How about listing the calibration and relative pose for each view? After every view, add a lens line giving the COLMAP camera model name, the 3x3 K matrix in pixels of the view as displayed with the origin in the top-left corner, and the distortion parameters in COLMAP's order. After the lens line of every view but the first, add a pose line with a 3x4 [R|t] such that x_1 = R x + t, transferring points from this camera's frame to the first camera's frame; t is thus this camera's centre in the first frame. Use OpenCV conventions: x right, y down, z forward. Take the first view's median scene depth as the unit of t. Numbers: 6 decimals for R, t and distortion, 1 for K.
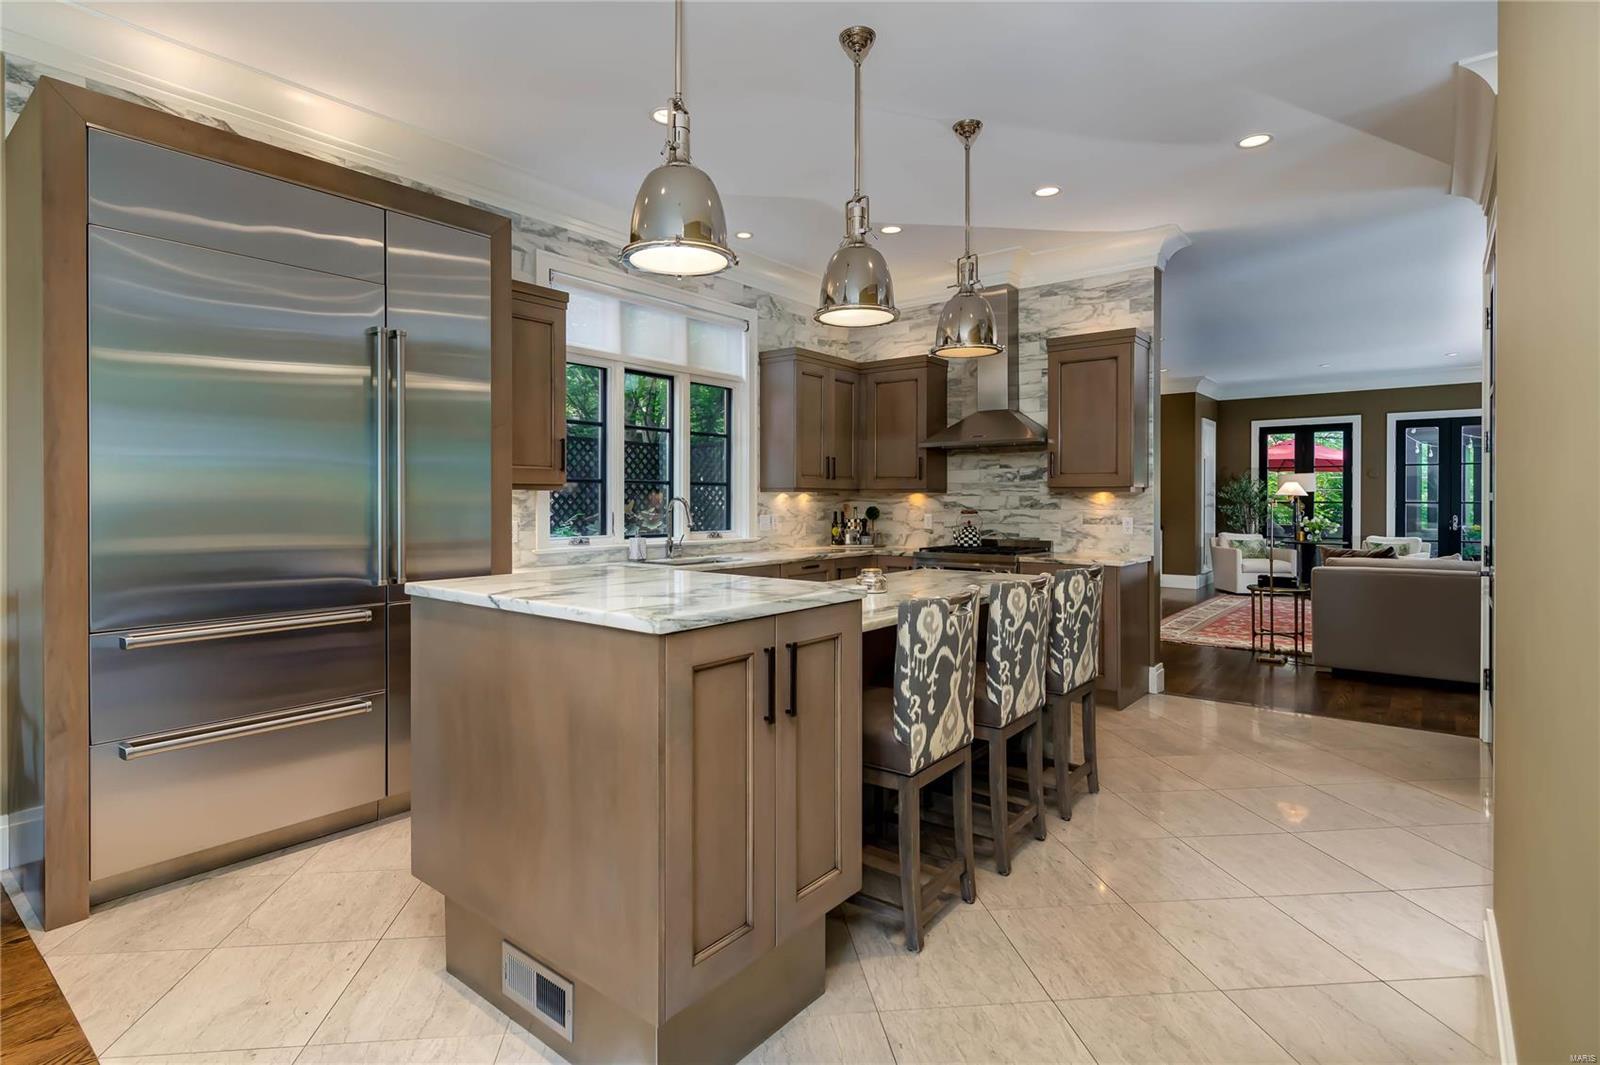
lens RADIAL K [[806.2, 0, 771.5], [0, 806.2, 502.4], [0, 0, 1]] dist [0.001182, 0.000181]
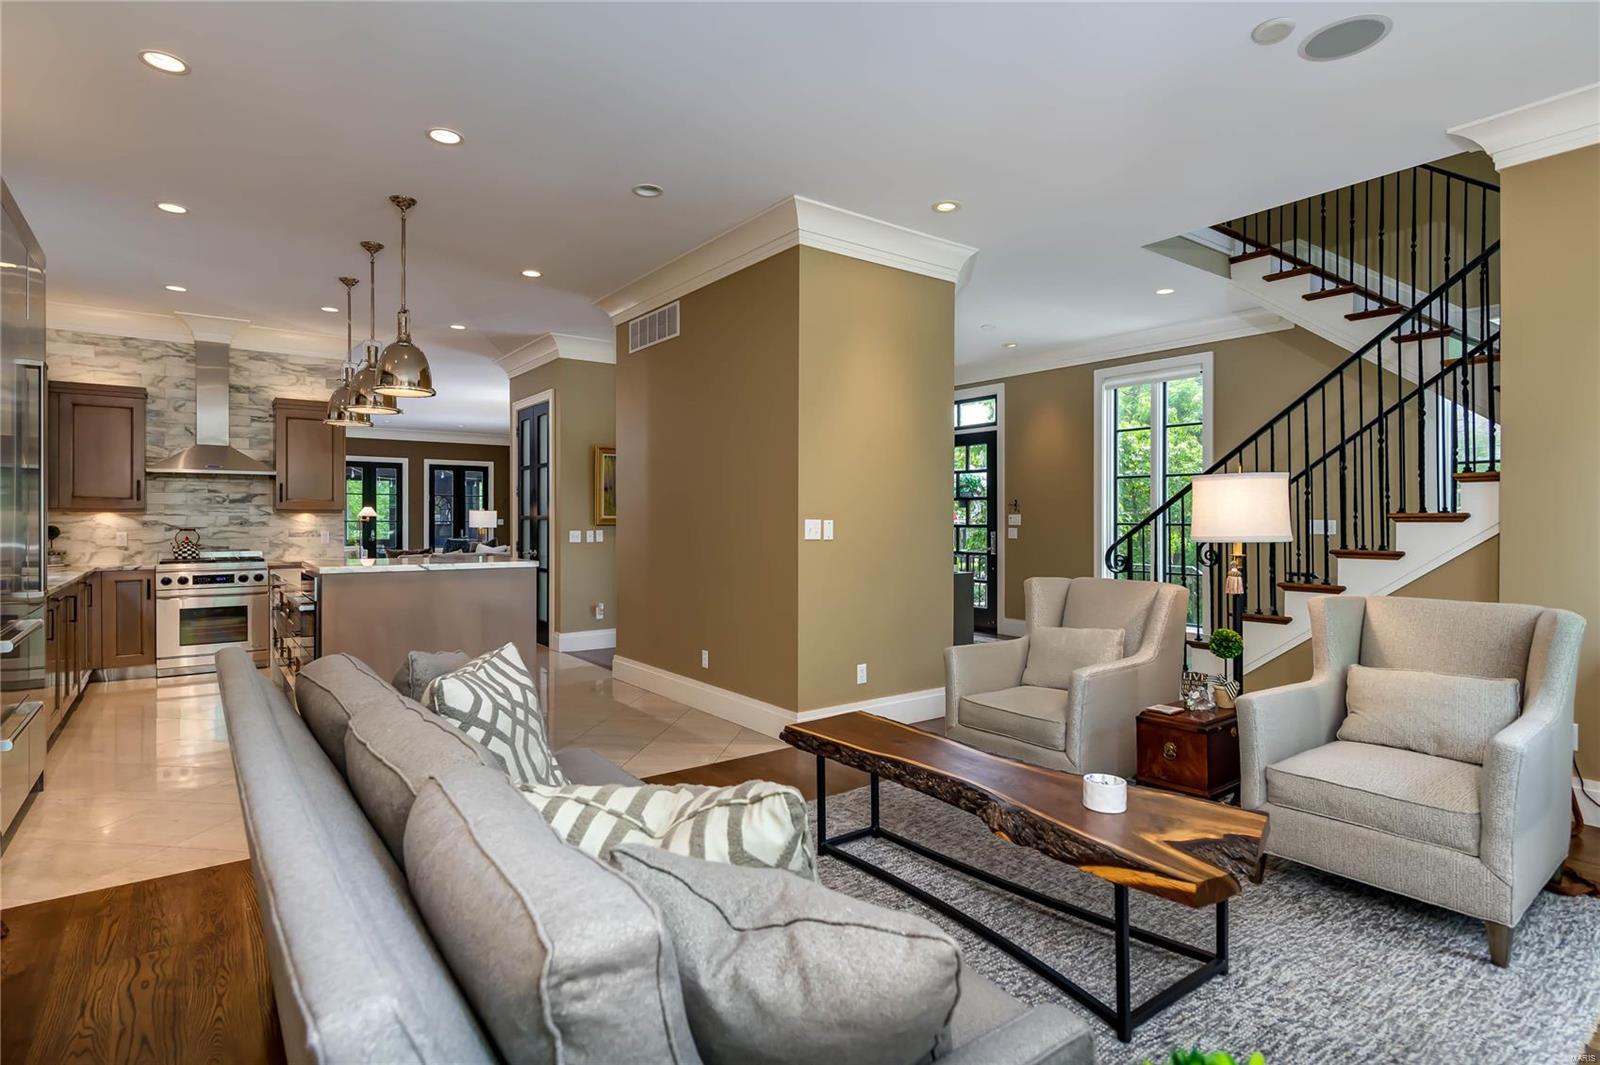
lens RADIAL K [[826.8, 0, 794.7], [0, 826.8, 521.0], [0, 0, 1]] dist [0.005479, 0.000384]
pose [[0.244975, -0.001582, 0.969528, -0.706964], [0.003024, 0.999995, 0.000868, 0.001356], [-0.969525, 0.002719, 0.244978, -0.147340]]
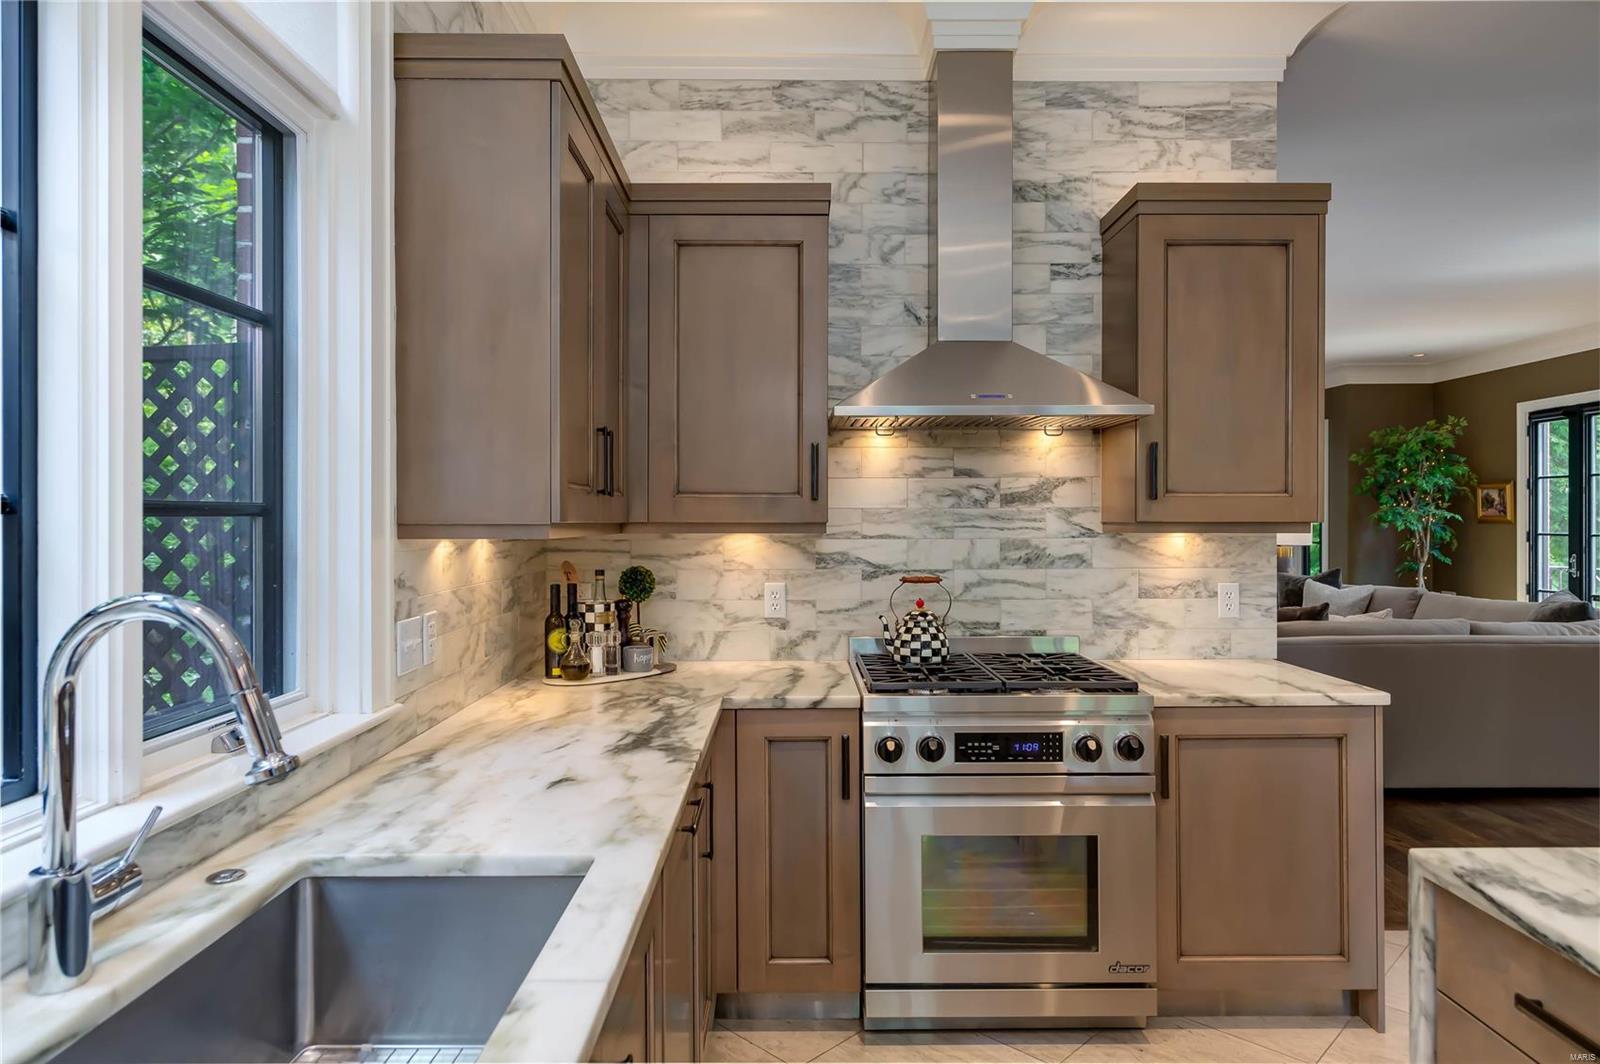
lens RADIAL K [[937.6, 0, 802.7], [0, 937.6, 517.5], [0, 0, 1]] dist [0.016687, -0.000012]
pose [[0.763405, -0.000551, 0.645920, -0.117321], [0.003327, 0.999990, -0.003078, -0.018760], [-0.645912, 0.004498, 0.763399, 0.668005]]
